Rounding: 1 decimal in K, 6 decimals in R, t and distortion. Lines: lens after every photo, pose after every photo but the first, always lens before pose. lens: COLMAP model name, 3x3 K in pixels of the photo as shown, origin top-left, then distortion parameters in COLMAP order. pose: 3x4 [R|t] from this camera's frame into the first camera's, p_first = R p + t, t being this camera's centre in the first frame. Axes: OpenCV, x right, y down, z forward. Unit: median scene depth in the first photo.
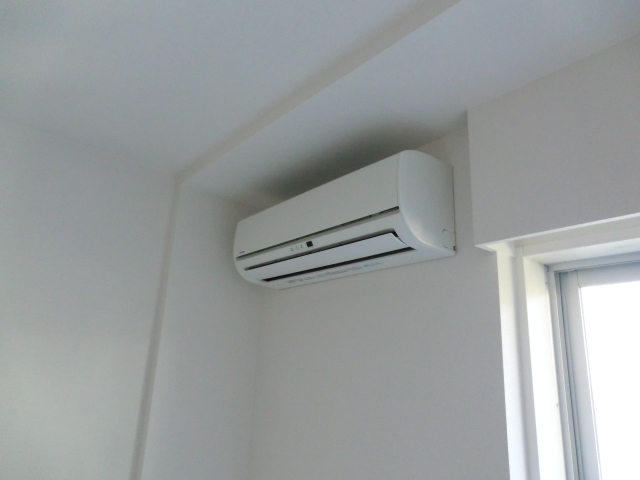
lens RADIAL K [[450.5, 0, 320.0], [0, 450.5, 240.0], [0, 0, 1]] dist [-0.149196, 0.168682]
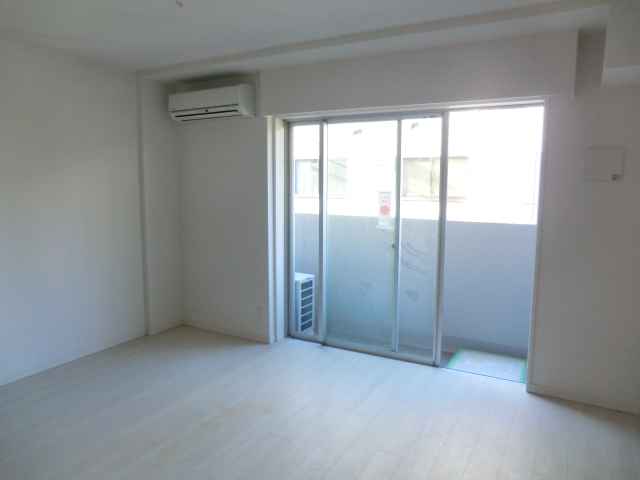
lens RADIAL K [[450.5, 0, 320.0], [0, 450.5, 240.0], [0, 0, 1]] dist [-0.149196, 0.168682]
pose [[0.924334, -0.088051, 0.371286, -0.497998], [-0.070416, 0.916943, 0.392756, -0.412848], [-0.375031, -0.389182, 0.841361, -2.067464]]
